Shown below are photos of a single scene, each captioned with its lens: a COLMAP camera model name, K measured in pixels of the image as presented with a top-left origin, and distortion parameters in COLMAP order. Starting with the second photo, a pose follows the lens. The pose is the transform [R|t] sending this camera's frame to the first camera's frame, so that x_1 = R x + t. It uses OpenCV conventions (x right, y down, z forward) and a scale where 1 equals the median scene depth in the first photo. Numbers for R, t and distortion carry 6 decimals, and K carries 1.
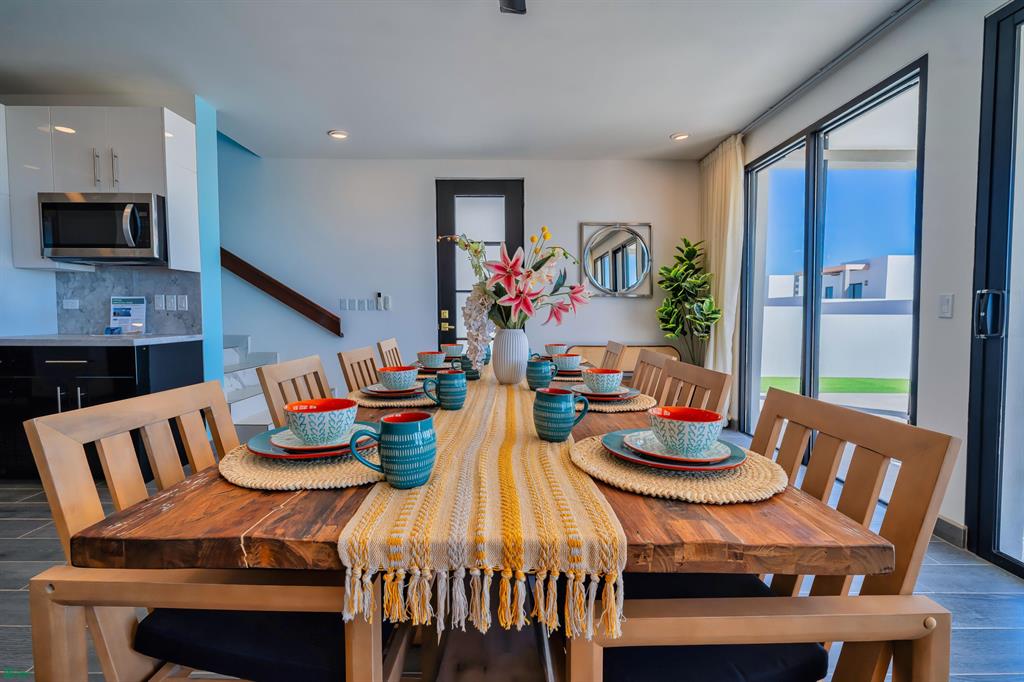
lens RADIAL K [[455.0, 0, 518.7], [0, 455.0, 334.3], [0, 0, 1]] dist [-0.000927, -0.000163]
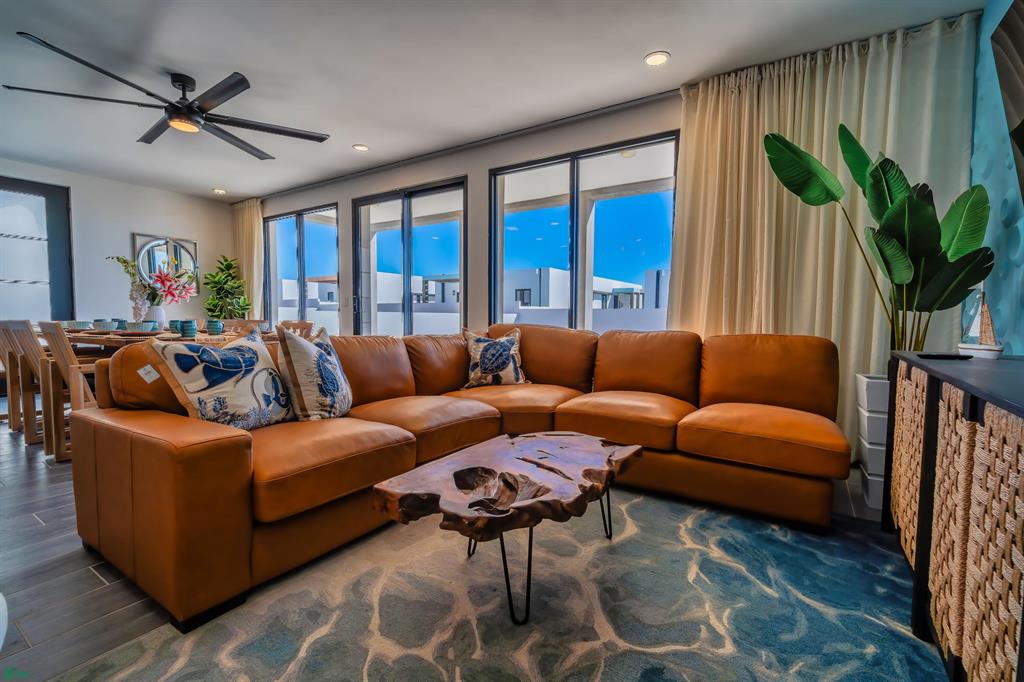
lens RADIAL K [[455.0, 0, 506.2], [0, 455.0, 341.6], [0, 0, 1]] dist [-0.000927, -0.000163]
pose [[0.577323, -0.038203, 0.815621, -0.335205], [0.029357, 0.999230, 0.026022, 0.061535], [-0.815988, 0.008921, 0.578000, -0.630715]]
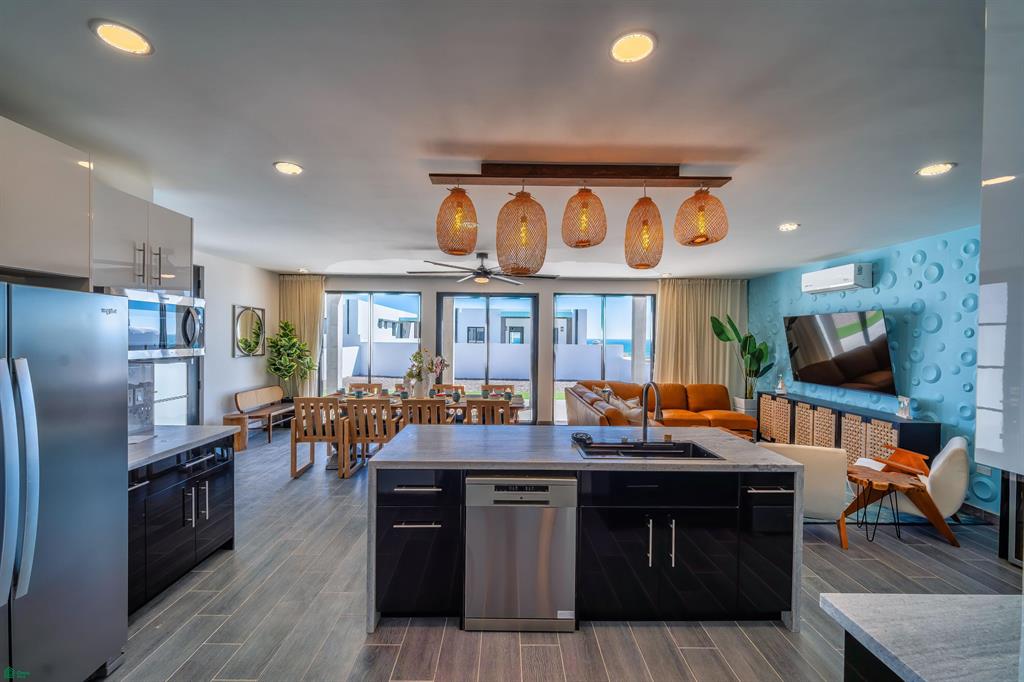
lens RADIAL K [[426.2, 0, 504.8], [0, 426.2, 342.5], [0, 0, 1]] dist [-0.003566, 0.000732]
pose [[0.026815, -0.012165, 0.999566, -1.238620], [0.038043, 0.999214, 0.011141, -0.122987], [-0.998916, 0.037728, 0.027256, 0.138942]]
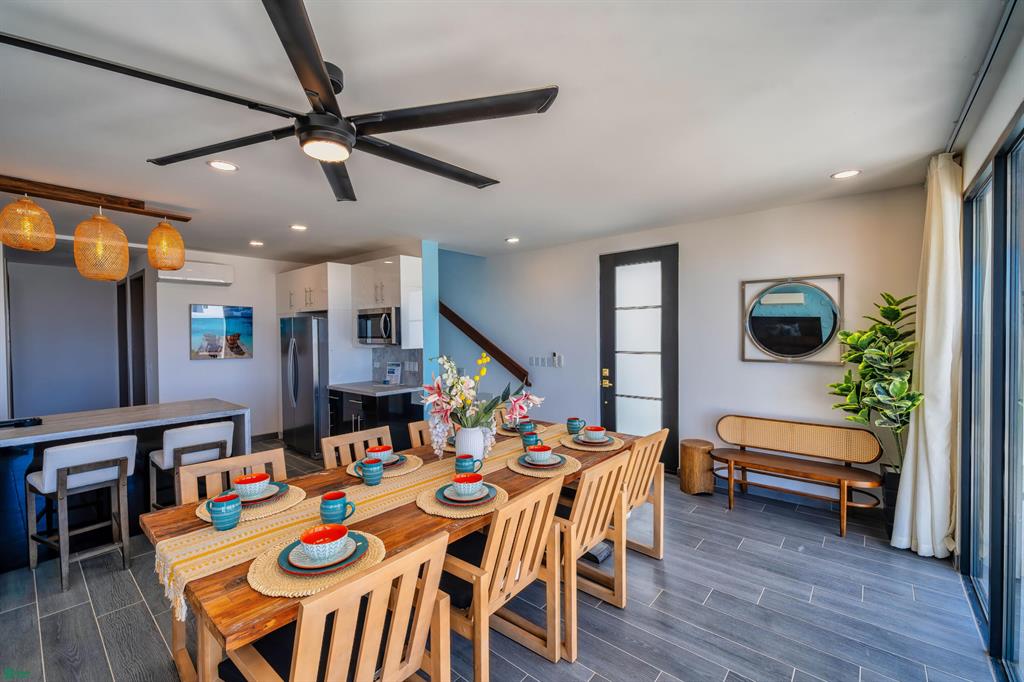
lens RADIAL K [[426.2, 0, 505.4], [0, 426.2, 339.3], [0, 0, 1]] dist [-0.003566, 0.000732]
pose [[0.747657, 0.004023, -0.664073, 0.384331], [-0.026345, 0.999374, -0.023607, -0.104280], [0.663562, 0.035145, 0.747295, 0.052643]]
